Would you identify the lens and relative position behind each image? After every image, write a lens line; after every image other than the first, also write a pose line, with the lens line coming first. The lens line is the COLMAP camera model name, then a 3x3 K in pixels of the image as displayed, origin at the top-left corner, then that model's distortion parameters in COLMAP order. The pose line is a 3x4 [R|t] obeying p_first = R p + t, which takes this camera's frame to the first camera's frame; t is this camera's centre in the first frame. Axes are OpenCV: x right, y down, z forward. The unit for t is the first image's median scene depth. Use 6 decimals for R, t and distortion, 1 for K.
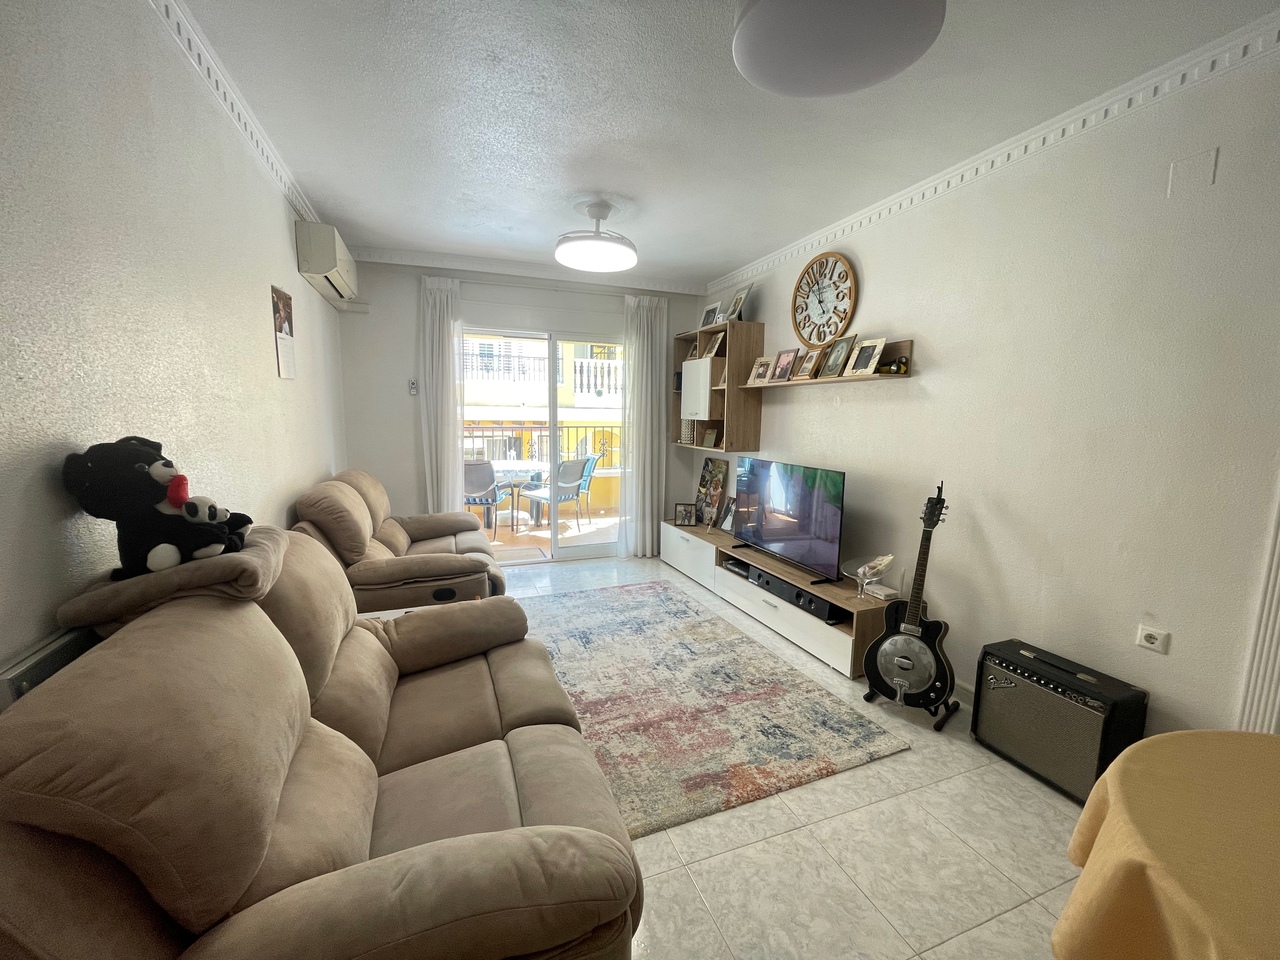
lens RADIAL K [[522.4, 0, 637.9], [0, 522.4, 480.0], [0, 0, 1]] dist [-0.001647, -0.000078]
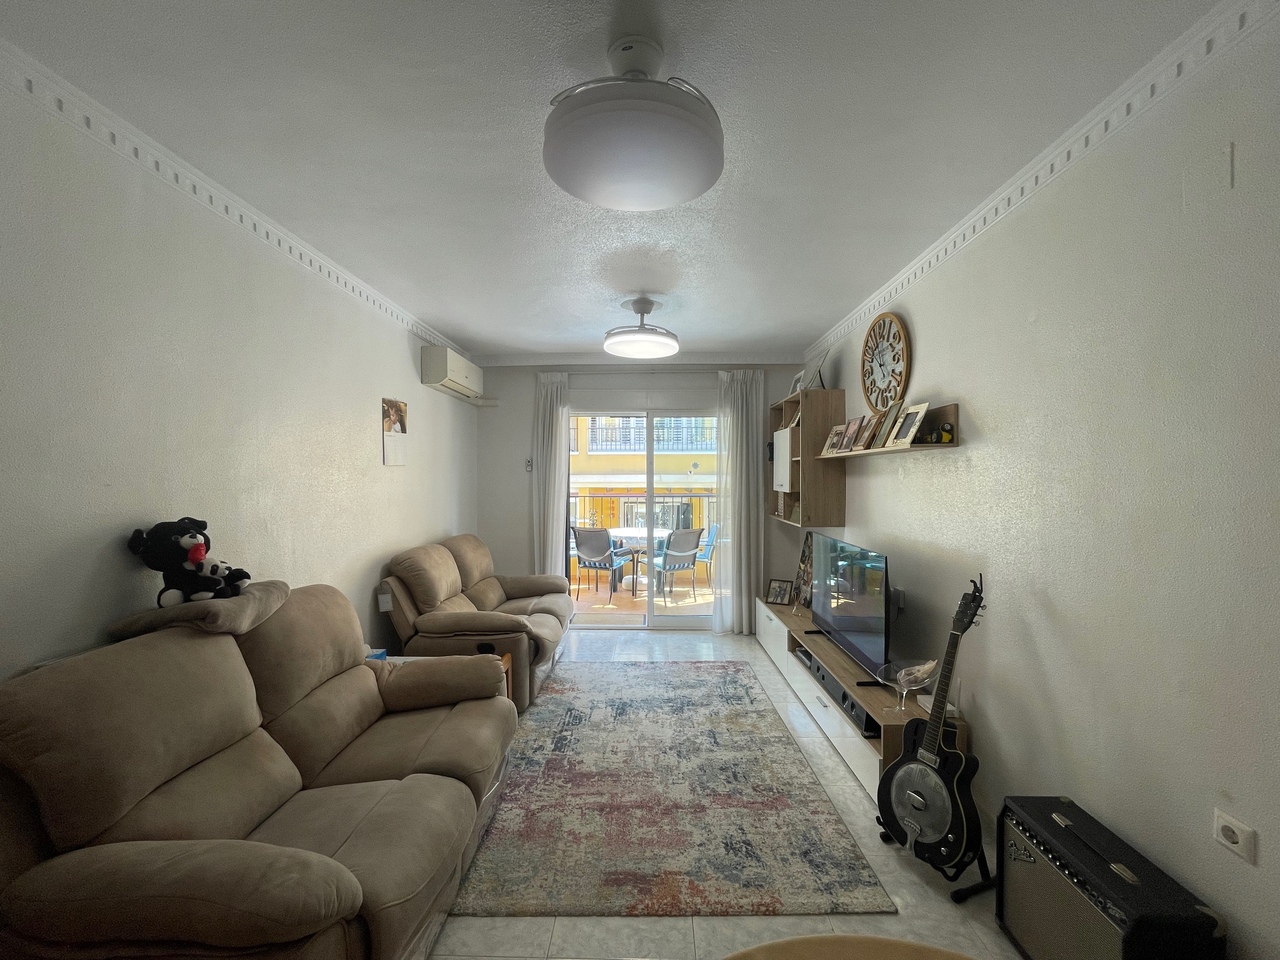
lens RADIAL K [[522.4, 0, 637.9], [0, 522.4, 480.0], [0, 0, 1]] dist [-0.001647, -0.000078]
pose [[0.923649, -0.010762, -0.383089, 0.353659], [-0.036163, 0.992698, -0.115079, -0.025999], [0.381530, 0.120146, 0.916515, 0.032573]]
